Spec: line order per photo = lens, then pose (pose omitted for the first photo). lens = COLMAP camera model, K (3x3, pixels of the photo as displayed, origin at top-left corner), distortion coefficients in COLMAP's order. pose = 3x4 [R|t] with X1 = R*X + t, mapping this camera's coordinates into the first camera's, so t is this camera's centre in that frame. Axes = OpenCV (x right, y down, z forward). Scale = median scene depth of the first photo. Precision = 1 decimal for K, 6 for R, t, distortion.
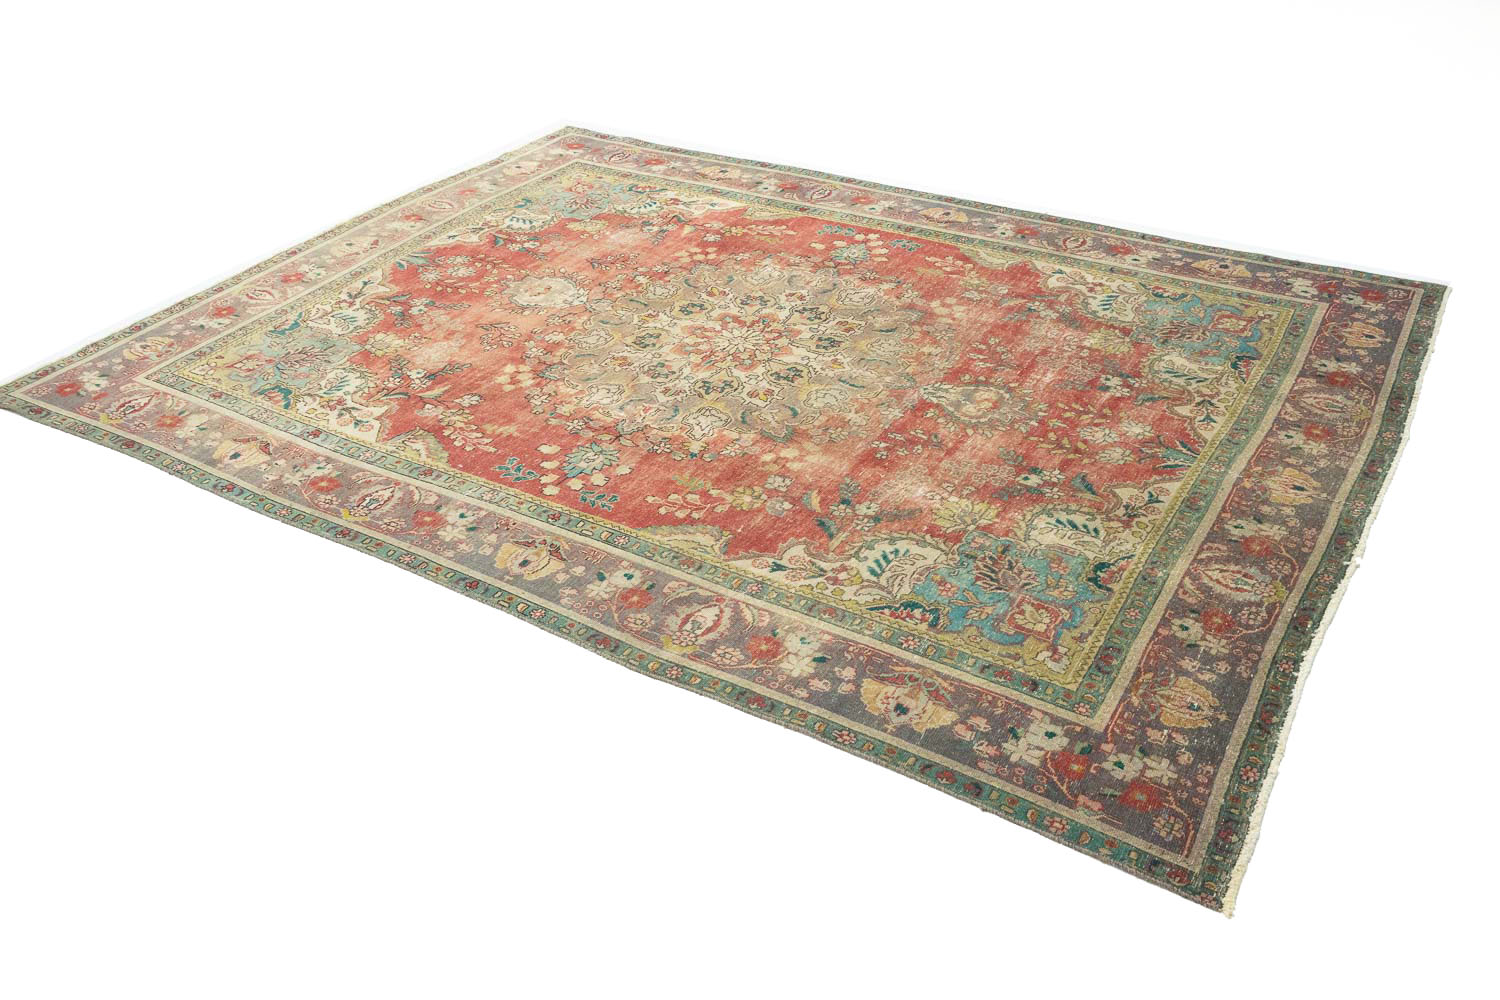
lens RADIAL K [[1237.3, 0, 740.0], [0, 1237.3, 501.7], [0, 0, 1]] dist [0.000721, -0.001490]
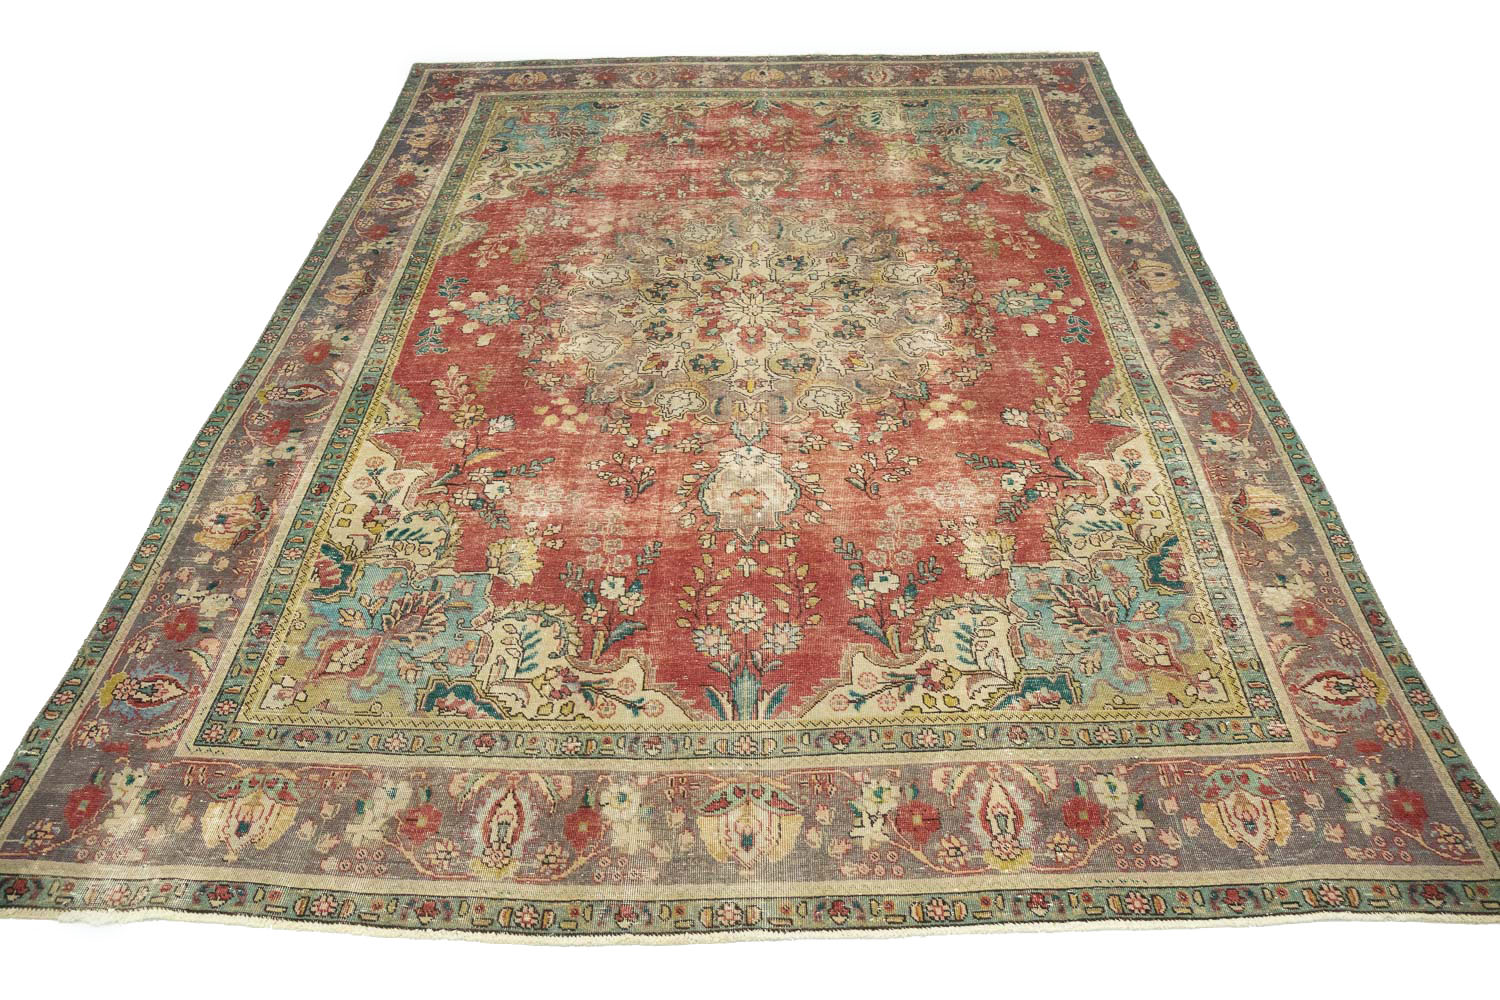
lens RADIAL K [[1237.3, 0, 733.3], [0, 1237.3, 504.3], [0, 0, 1]] dist [0.000721, -0.001490]
pose [[-0.527677, -0.521232, 0.670726, -0.806332], [0.516231, 0.430285, 0.740514, -0.887777], [-0.674583, 0.737002, 0.042025, 1.258693]]
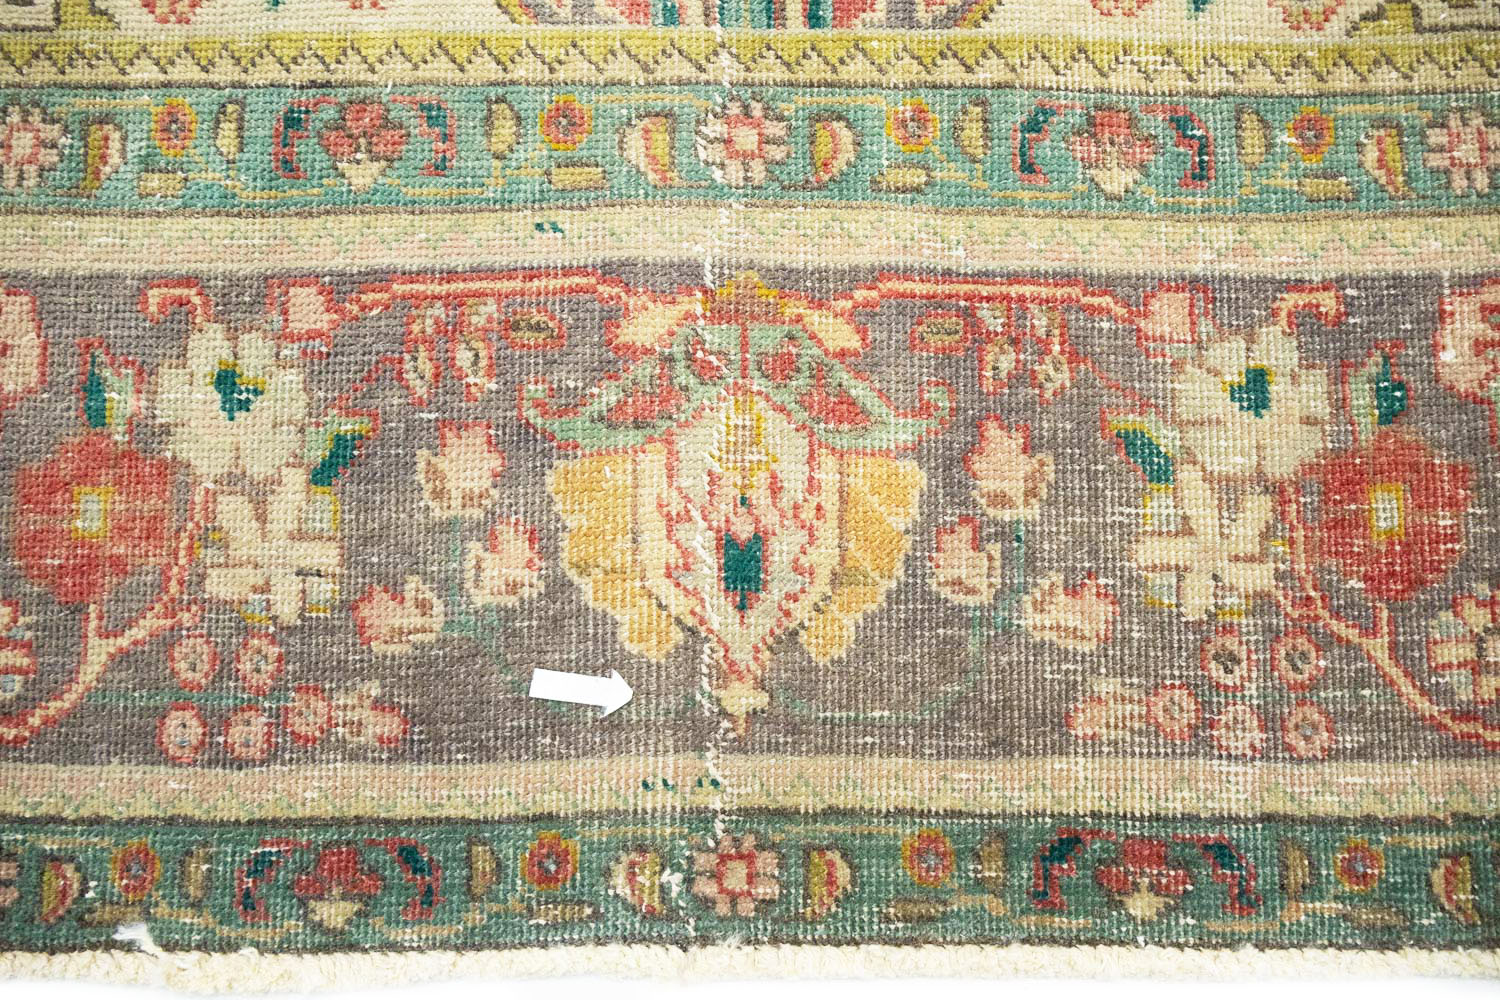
lens RADIAL K [[1237.3, 0, 751.6], [0, 1237.3, 501.1], [0, 0, 1]] dist [0.000721, -0.001490]
pose [[0.551969, 0.833756, -0.013427, 0.412216], [-0.497527, 0.342213, 0.797093, -0.149431], [0.669176, -0.433290, 0.603707, 0.824820]]
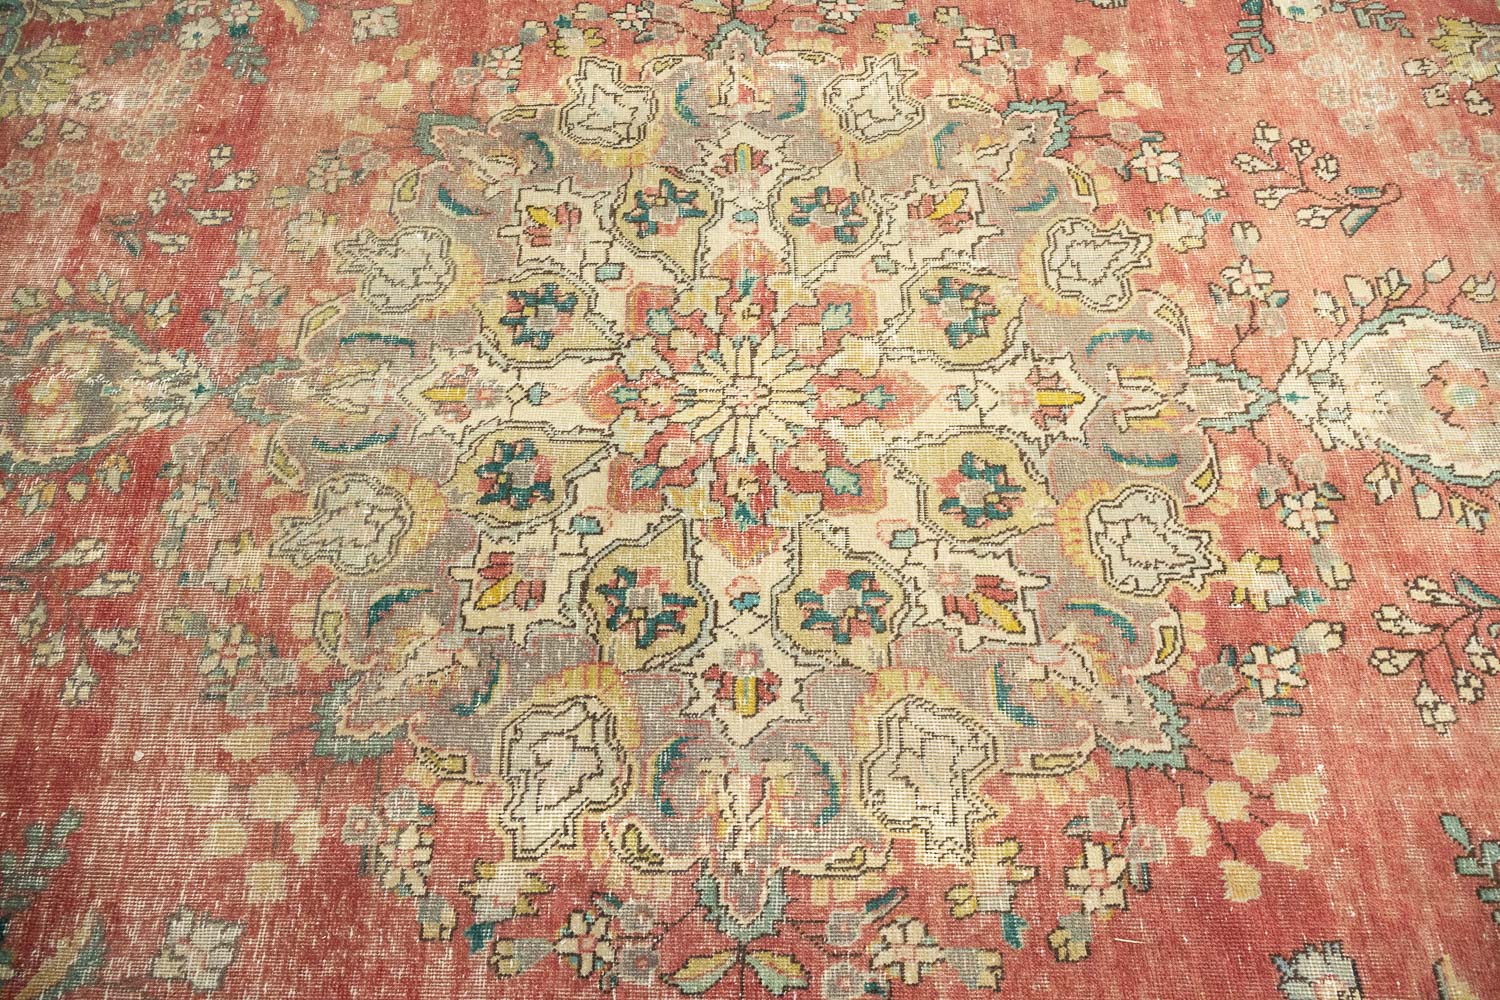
lens RADIAL K [[1237.3, 0, 740.6], [0, 1237.3, 501.2], [0, 0, 1]] dist [0.000721, -0.001490]
pose [[-0.841273, 0.509272, -0.181390, 0.098234], [-0.243497, -0.057387, 0.968202, -0.578005], [0.482669, 0.858690, 0.172284, 1.122891]]
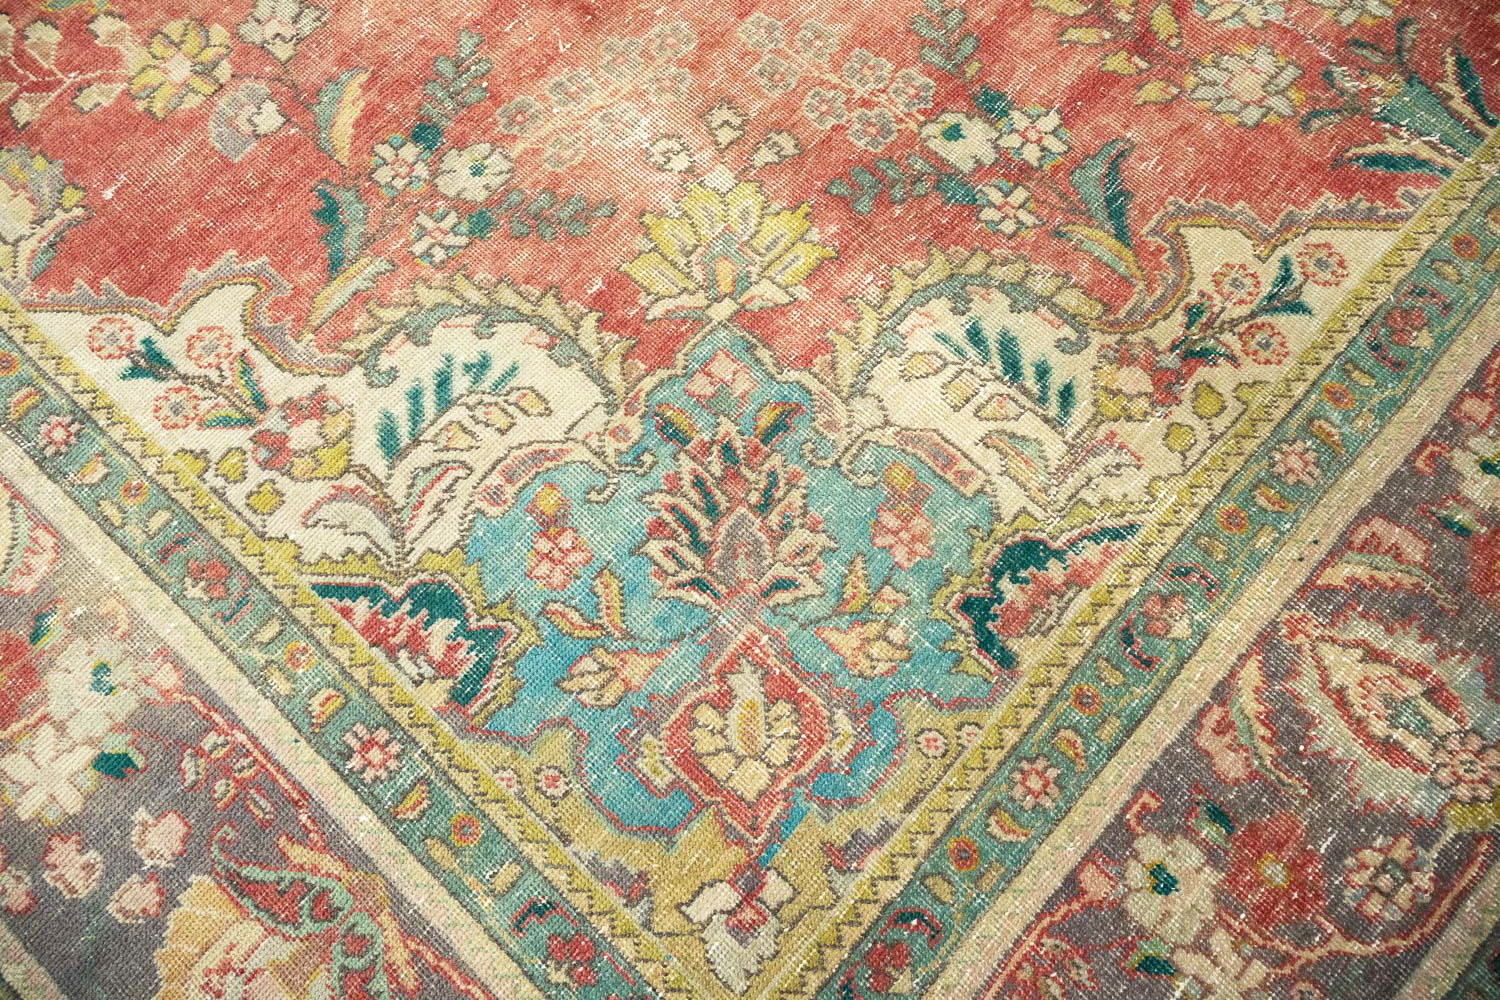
lens RADIAL K [[1237.3, 0, 752.6], [0, 1237.3, 492.4], [0, 0, 1]] dist [0.000721, -0.001490]
pose [[0.984633, 0.169510, -0.042006, 0.197439], [-0.109483, 0.786554, 0.607738, -0.136604], [0.136057, -0.593800, 0.793026, 0.626710]]
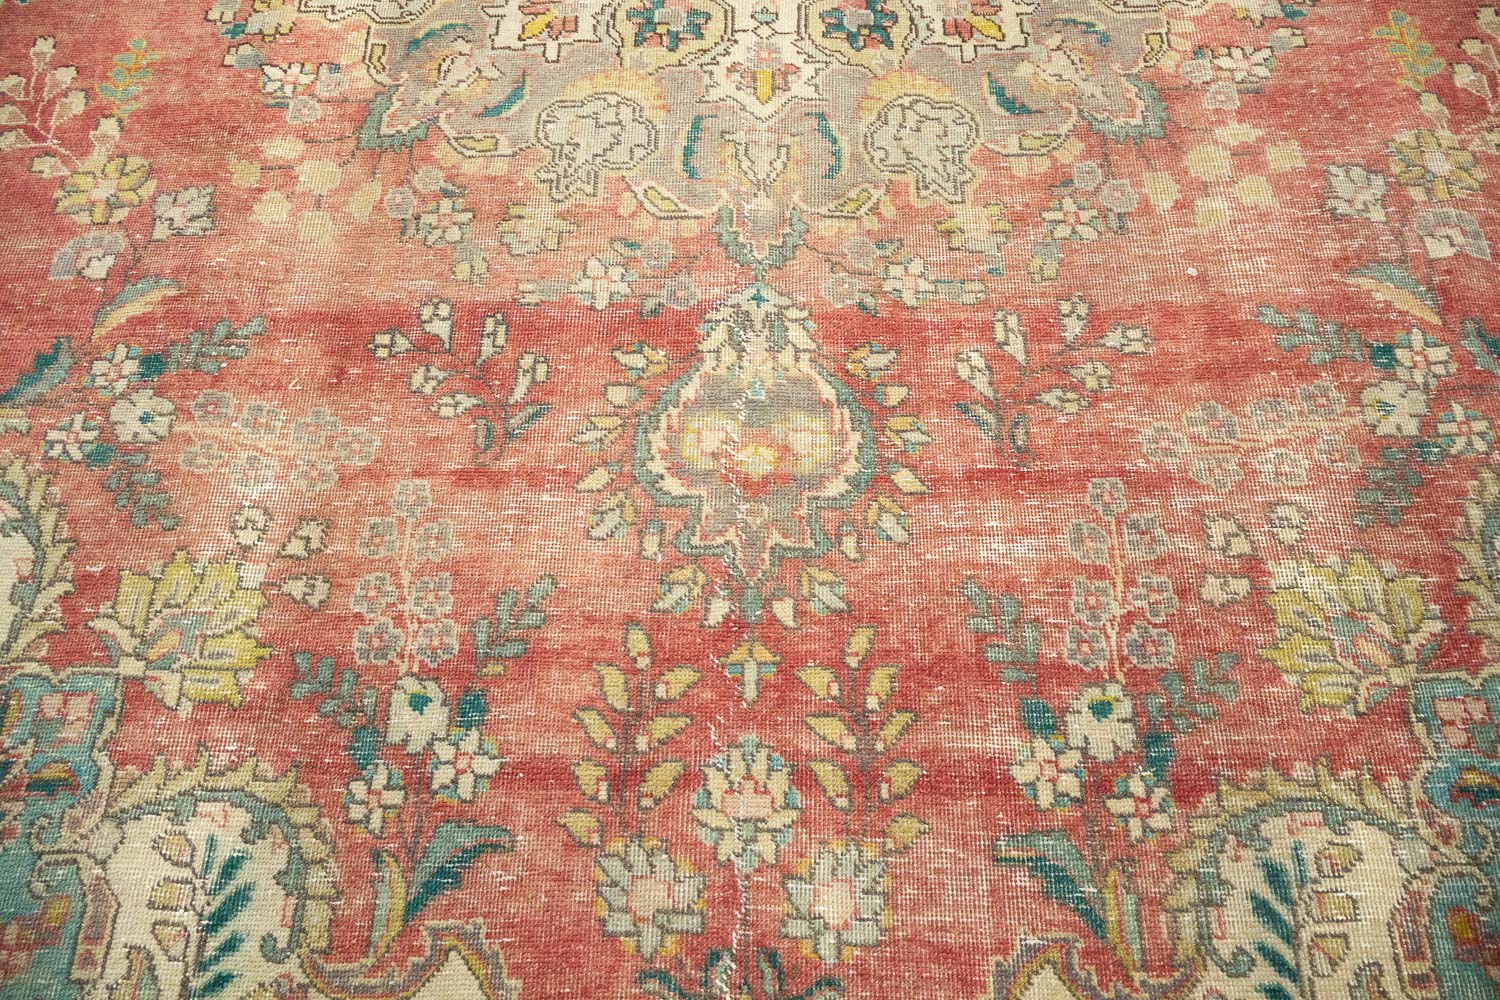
lens RADIAL K [[1237.3, 0, 742.5], [0, 1237.3, 501.3], [0, 0, 1]] dist [0.000721, -0.001490]
pose [[0.538001, 0.770582, -0.341700, 0.336100], [-0.482741, 0.613964, 0.624507, -0.294701], [0.691025, -0.171032, 0.702305, 0.790420]]
